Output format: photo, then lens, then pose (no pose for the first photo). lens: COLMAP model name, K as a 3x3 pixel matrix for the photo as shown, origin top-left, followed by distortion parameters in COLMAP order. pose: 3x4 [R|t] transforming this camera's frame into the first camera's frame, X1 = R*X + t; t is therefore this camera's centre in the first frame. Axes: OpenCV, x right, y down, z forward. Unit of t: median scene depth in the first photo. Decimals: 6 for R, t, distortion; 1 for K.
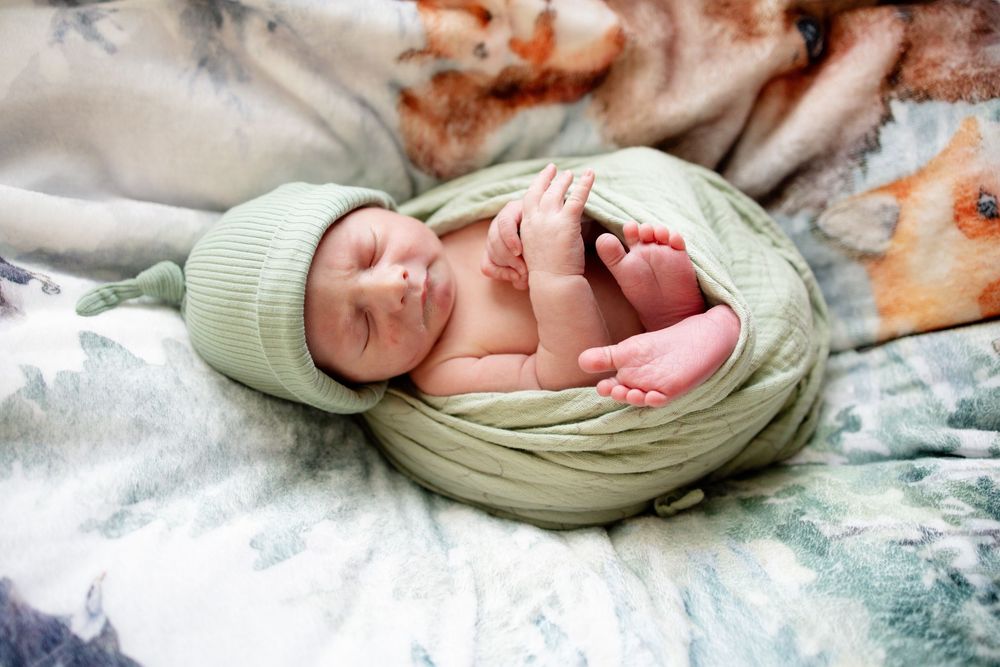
lens RADIAL K [[1012.6, 0, 493.3], [0, 1012.6, 325.9], [0, 0, 1]] dist [0.023779, 0.000752]
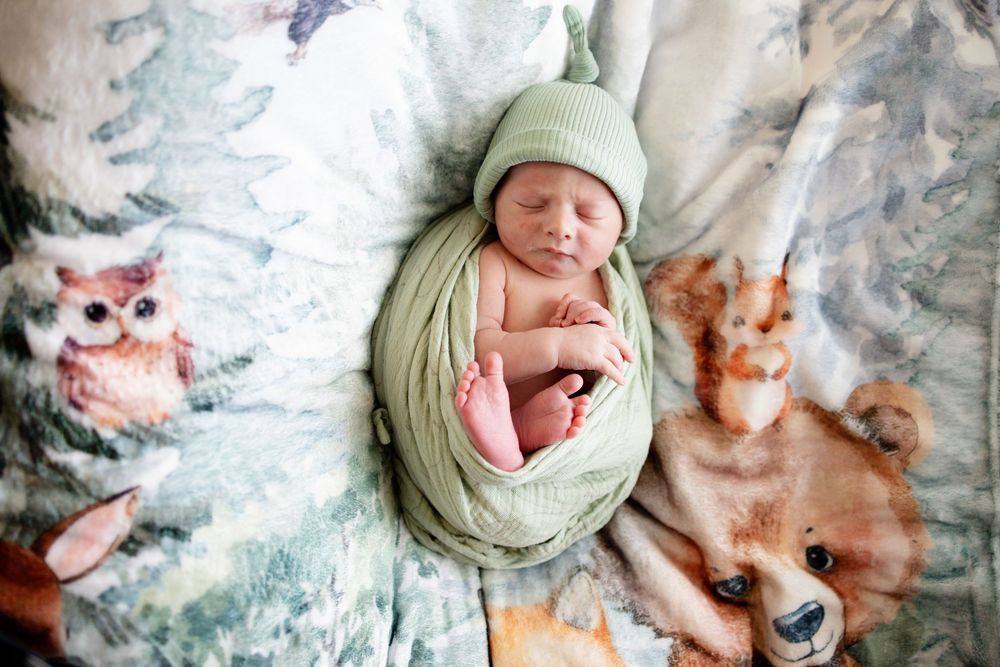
lens RADIAL K [[1000.6, 0, 510.4], [0, 1000.6, 325.1], [0, 0, 1]] dist [0.008542, -0.012930]
pose [[-0.102862, 0.992154, -0.071058, 0.123514], [-0.993930, -0.099717, 0.046482, -0.042344], [0.039032, 0.075408, 0.996389, -0.319452]]
